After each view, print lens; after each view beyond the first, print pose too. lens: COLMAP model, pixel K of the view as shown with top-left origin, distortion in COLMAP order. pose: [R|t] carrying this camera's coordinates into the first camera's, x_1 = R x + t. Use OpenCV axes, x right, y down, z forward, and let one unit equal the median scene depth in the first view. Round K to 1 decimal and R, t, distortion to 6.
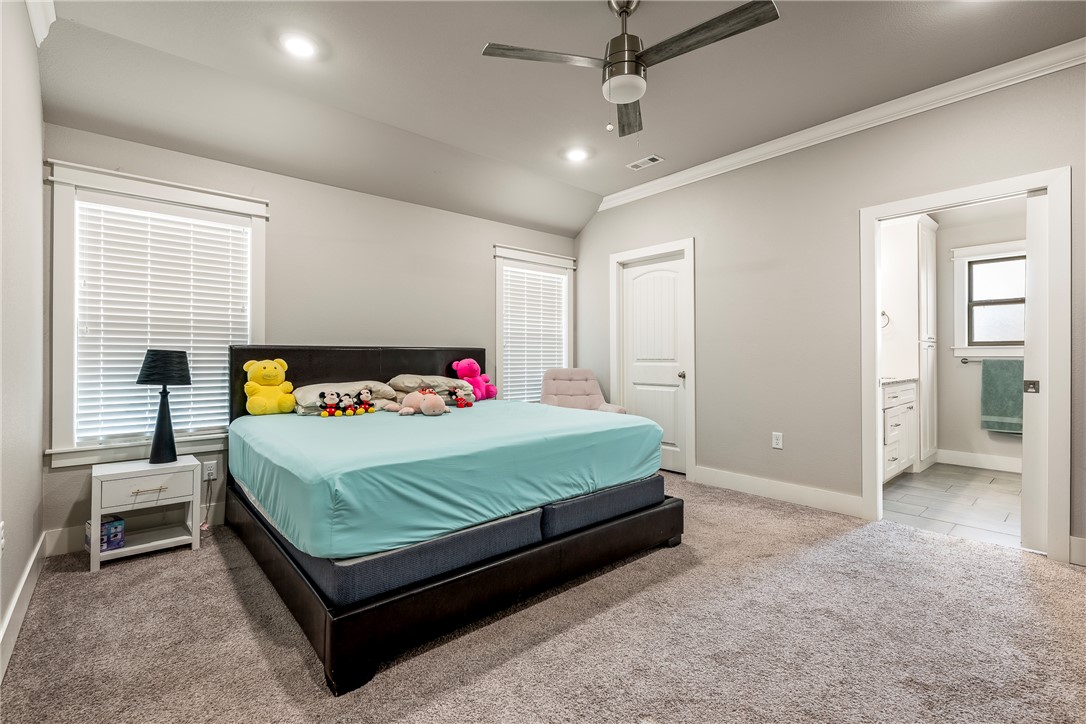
lens RADIAL K [[489.5, 0, 538.1], [0, 489.5, 353.7], [0, 0, 1]] dist [-0.000846, 0.000123]
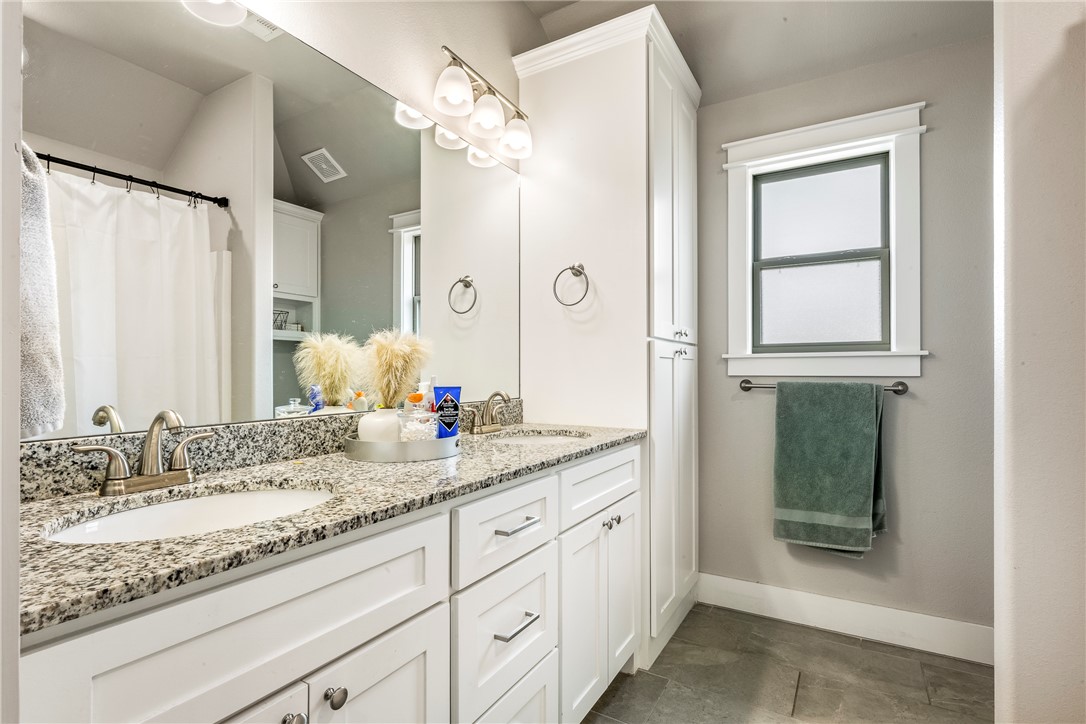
lens RADIAL K [[517.0, 0, 550.8], [0, 517.0, 368.0], [0, 0, 1]] dist [0.004592, 0.000534]
pose [[0.946896, 0.000332, 0.321540, 0.535391], [-0.001265, 0.999996, 0.002693, -0.002538], [-0.321538, -0.002957, 0.946892, 0.591227]]
